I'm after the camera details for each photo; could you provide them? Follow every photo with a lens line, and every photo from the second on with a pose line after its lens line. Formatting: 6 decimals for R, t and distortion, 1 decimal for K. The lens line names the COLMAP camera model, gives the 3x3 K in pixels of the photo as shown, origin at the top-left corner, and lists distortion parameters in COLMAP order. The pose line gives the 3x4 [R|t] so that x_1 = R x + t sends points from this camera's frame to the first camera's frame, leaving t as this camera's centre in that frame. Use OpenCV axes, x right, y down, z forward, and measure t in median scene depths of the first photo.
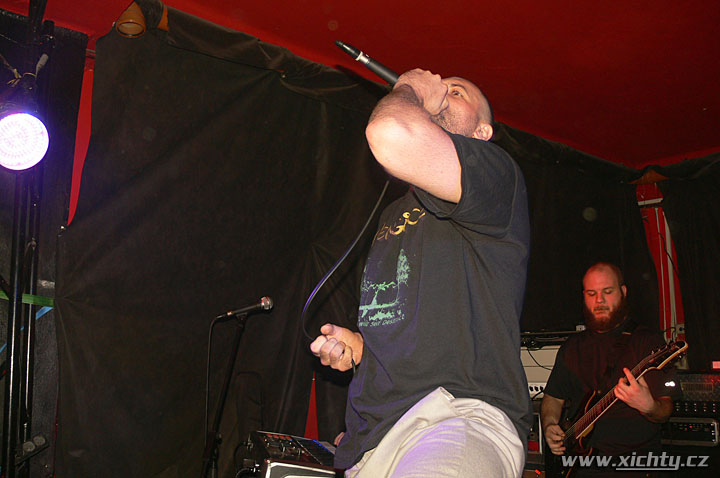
lens RADIAL K [[751.9, 0, 360.0], [0, 751.9, 239.0], [0, 0, 1]] dist [-0.206874, 0.264548]
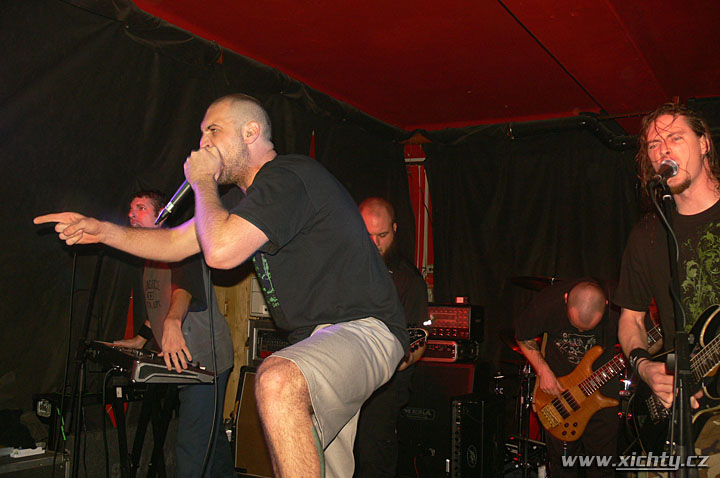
lens RADIAL K [[751.9, 0, 360.0], [0, 751.9, 239.0], [0, 0, 1]] dist [-0.206874, 0.264548]
pose [[0.940534, 0.058491, 0.334625, -0.122485], [-0.092088, 0.992080, 0.085422, -0.029921], [-0.326978, -0.111157, 0.938472, -0.170232]]
